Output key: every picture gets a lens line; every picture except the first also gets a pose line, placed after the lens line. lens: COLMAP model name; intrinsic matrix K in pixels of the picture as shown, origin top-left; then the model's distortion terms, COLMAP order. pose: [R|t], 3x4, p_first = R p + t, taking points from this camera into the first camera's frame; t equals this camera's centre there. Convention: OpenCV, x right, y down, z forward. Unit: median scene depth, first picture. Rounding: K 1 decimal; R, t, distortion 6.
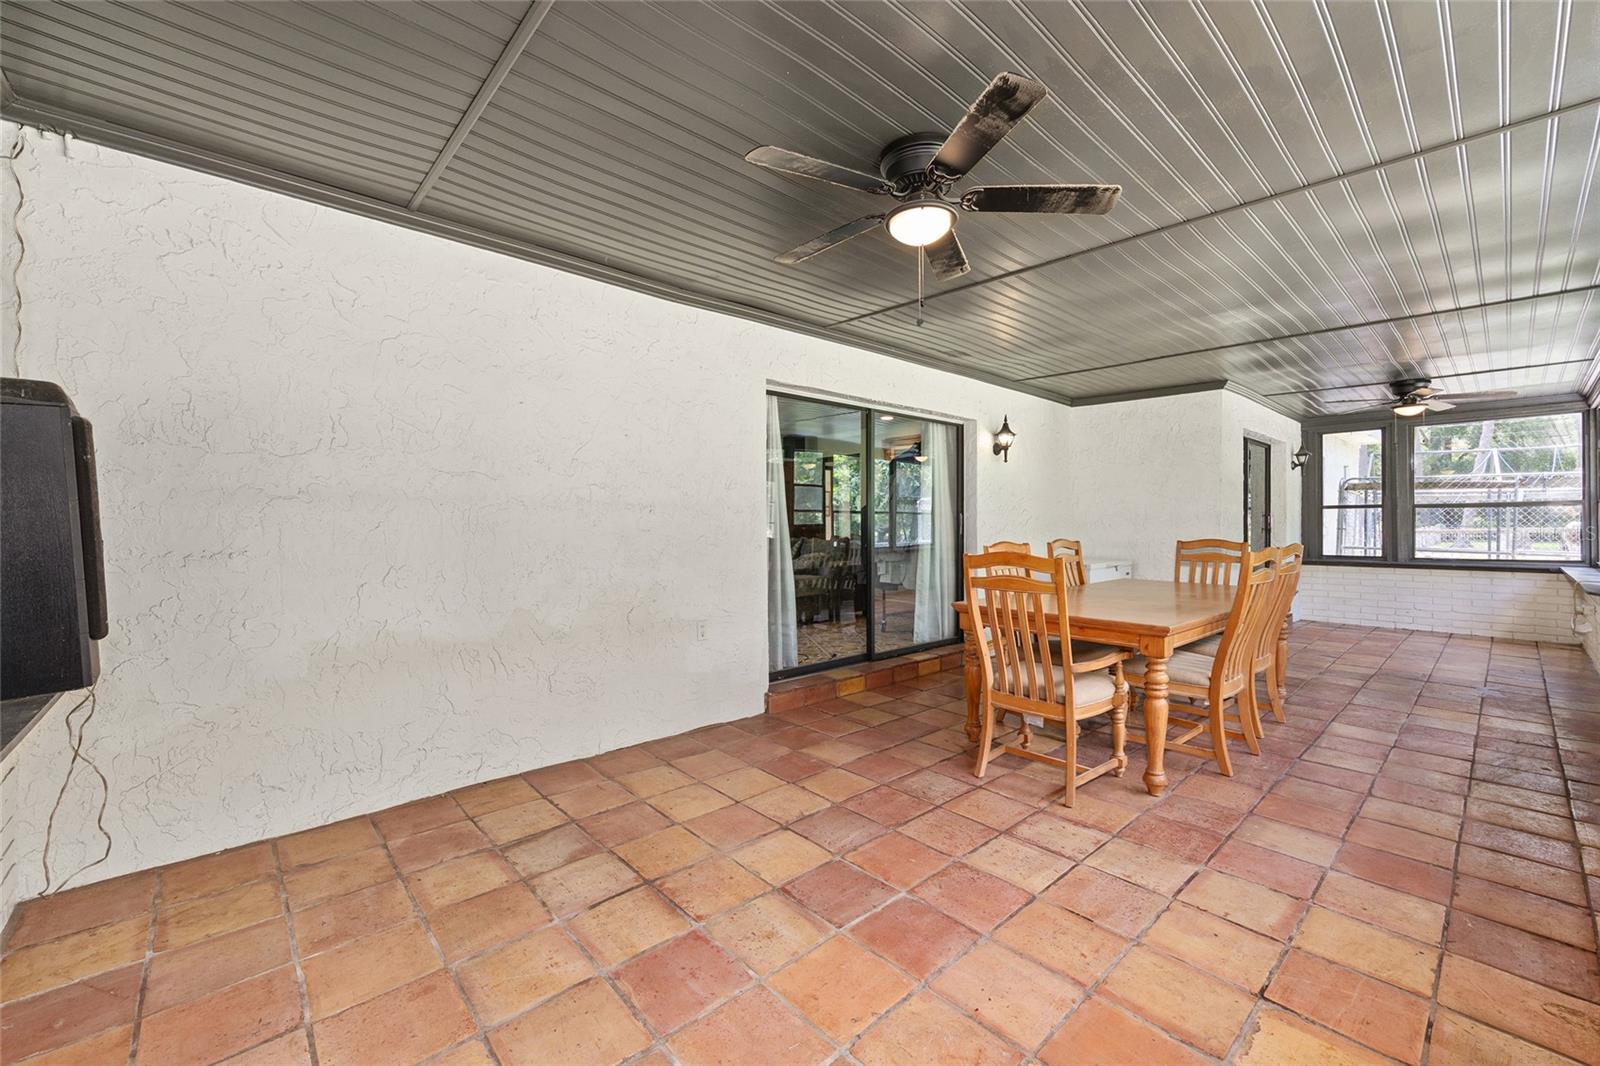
lens RADIAL K [[644.5, 0, 809.7], [0, 644.5, 528.7], [0, 0, 1]] dist [-0.004200, 0.002711]
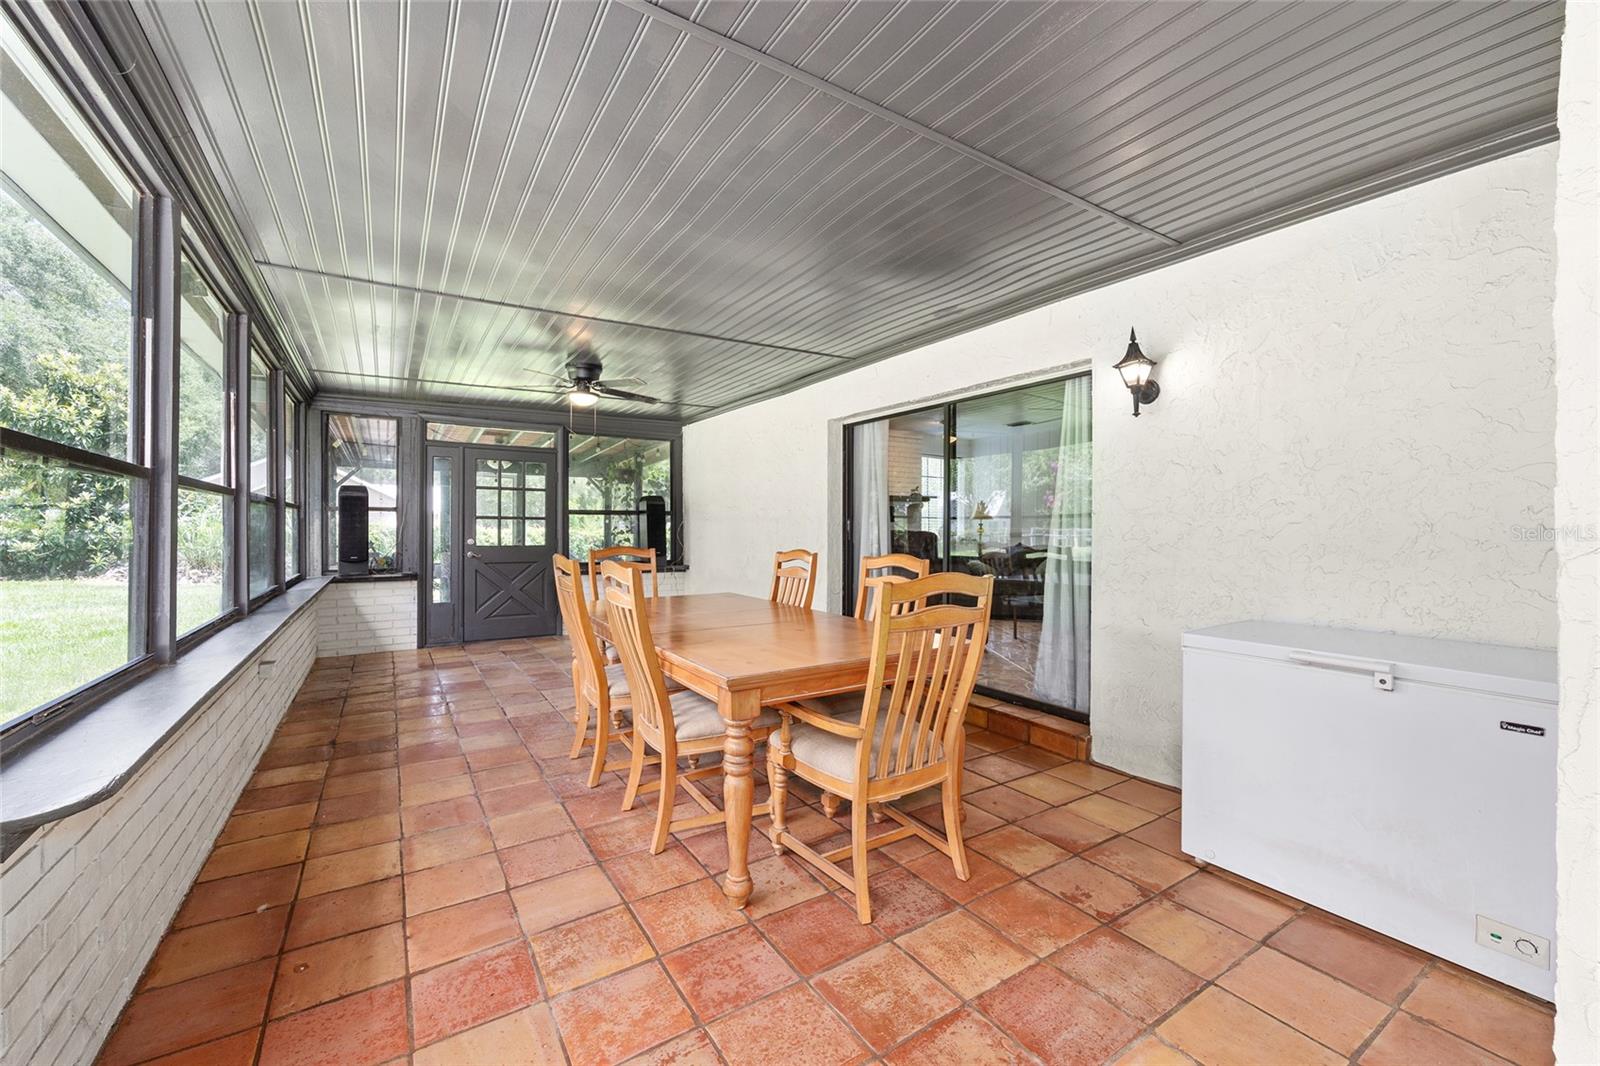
lens RADIAL K [[644.5, 0, 810.1], [0, 644.5, 531.3], [0, 0, 1]] dist [-0.004200, 0.002711]
pose [[-0.159068, 0.009313, -0.987224, 1.538699], [-0.004181, 0.999940, 0.010107, -0.021228], [0.987259, 0.005735, -0.159020, 1.444410]]
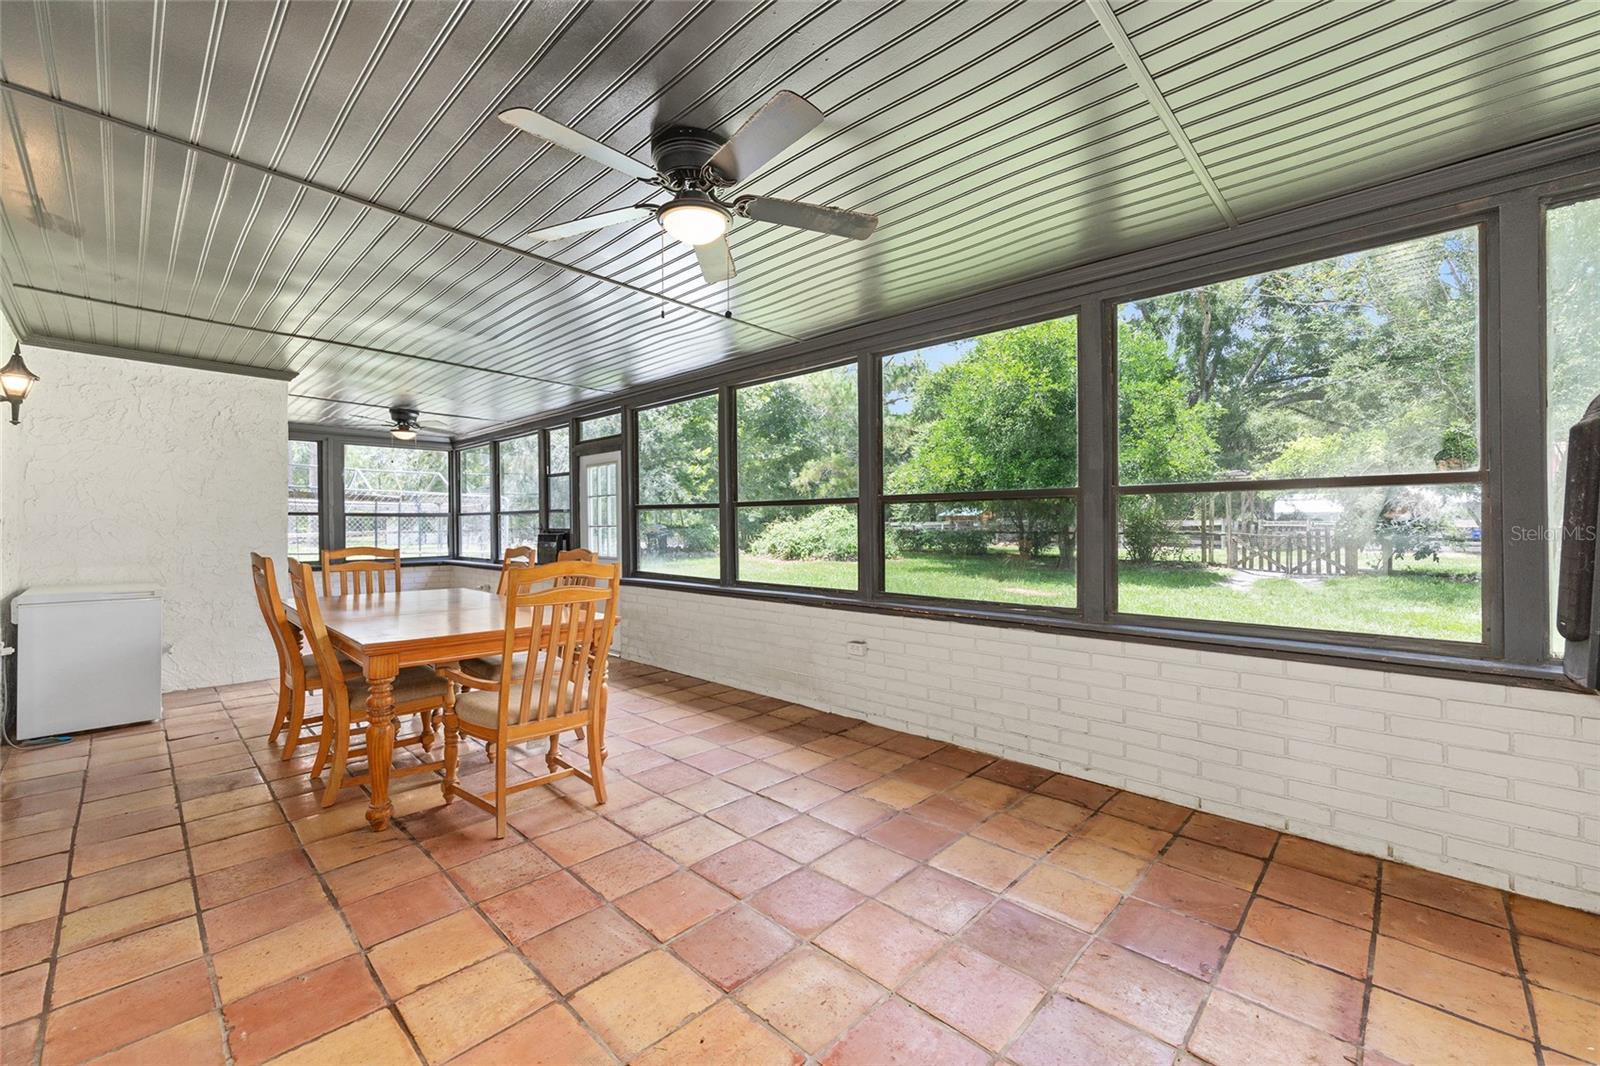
lens RADIAL K [[644.5, 0, 805.5], [0, 644.5, 527.8], [0, 0, 1]] dist [-0.004200, 0.002711]
pose [[-0.067302, 0.001467, 0.997732, -0.527612], [0.011798, 0.999930, -0.000674, -0.005000], [-0.997663, 0.011726, -0.067315, 0.596554]]
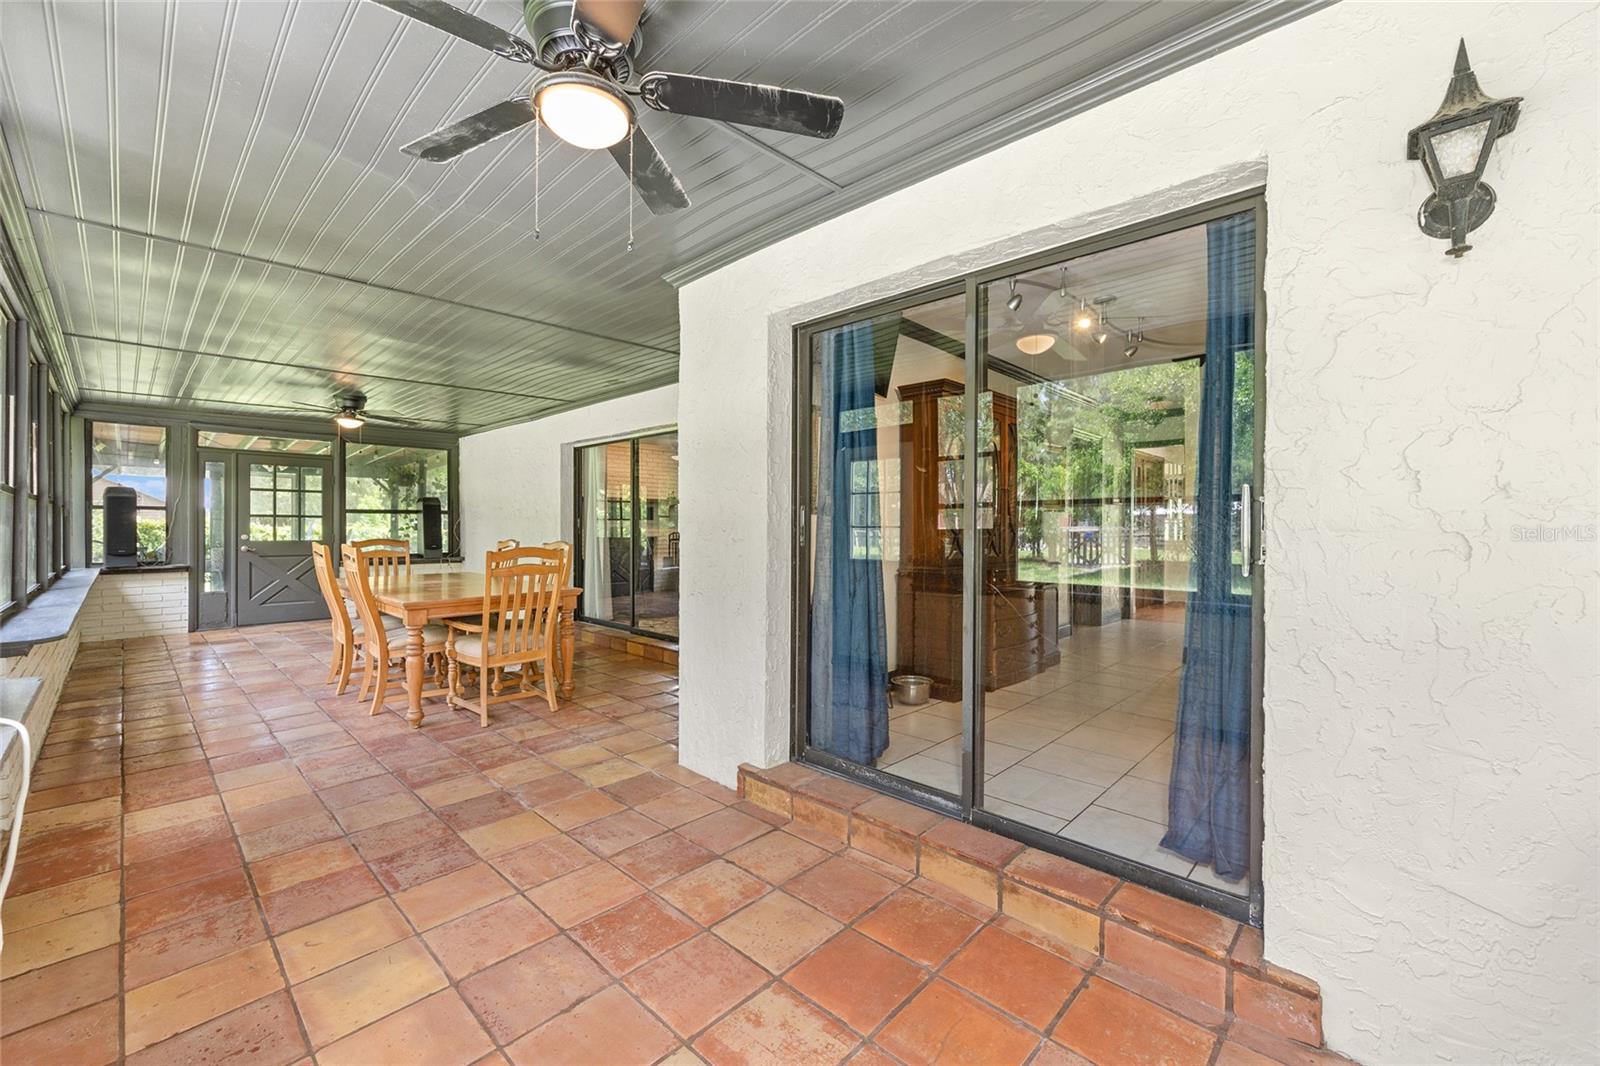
lens RADIAL K [[644.5, 0, 809.7], [0, 644.5, 529.0], [0, 0, 1]] dist [-0.004200, 0.002711]
pose [[0.077028, 0.008192, -0.996995, 2.150243], [-0.004483, 0.999959, 0.007870, -0.021500], [0.997019, 0.003863, 0.077061, 1.900107]]
